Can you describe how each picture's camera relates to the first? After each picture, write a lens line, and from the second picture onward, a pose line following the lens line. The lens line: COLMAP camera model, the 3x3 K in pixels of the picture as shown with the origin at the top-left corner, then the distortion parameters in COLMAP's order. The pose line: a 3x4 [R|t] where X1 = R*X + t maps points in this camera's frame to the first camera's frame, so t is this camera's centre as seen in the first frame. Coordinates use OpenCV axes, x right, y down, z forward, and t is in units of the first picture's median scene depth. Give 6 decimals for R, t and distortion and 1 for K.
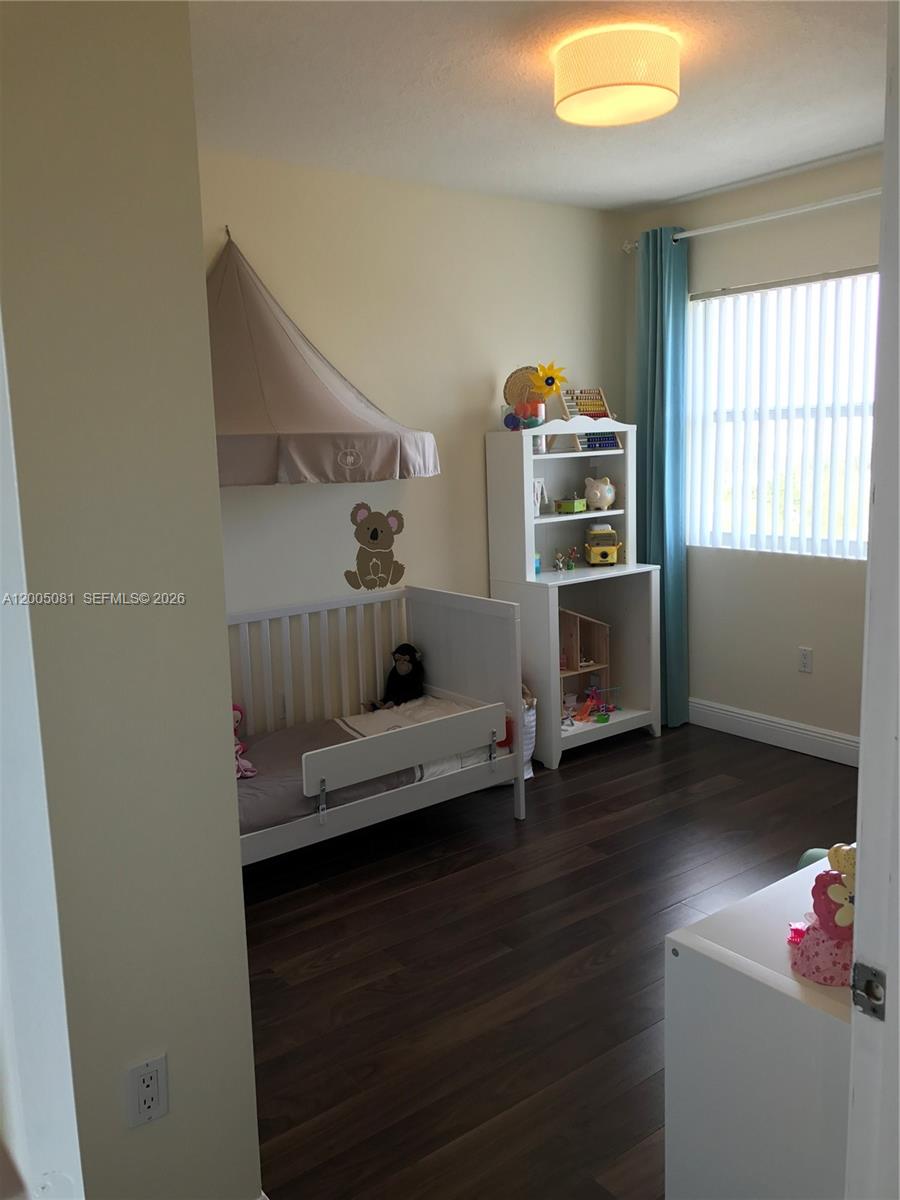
lens RADIAL K [[987.7, 0, 451.9], [0, 987.7, 601.6], [0, 0, 1]] dist [0.053763, -0.038732]
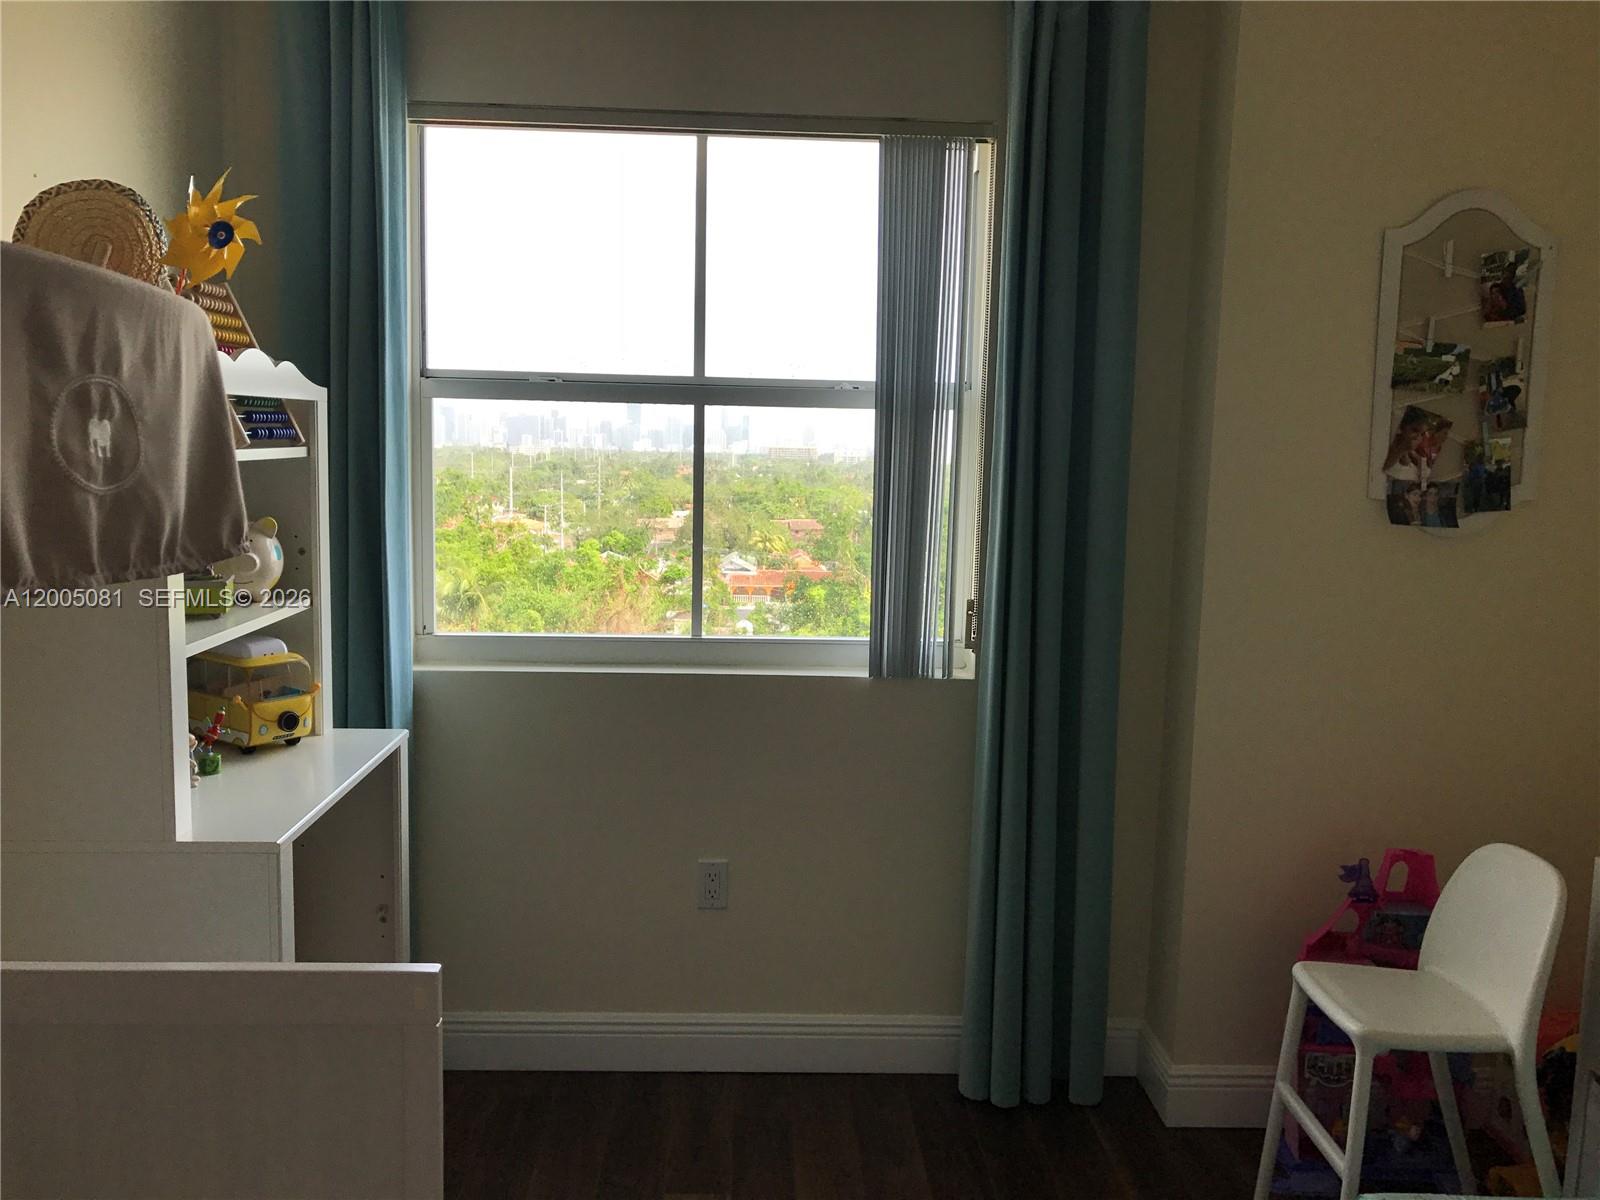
lens RADIAL K [[1316.9, 0, 801.8], [0, 1316.9, 595.1], [0, 0, 1]] dist [0.053763, -0.038732]
pose [[0.589846, -0.047949, 0.806091, -0.139556], [0.092215, 0.995705, -0.008250, -0.072898], [-0.802233, 0.079200, 0.591734, 0.536225]]
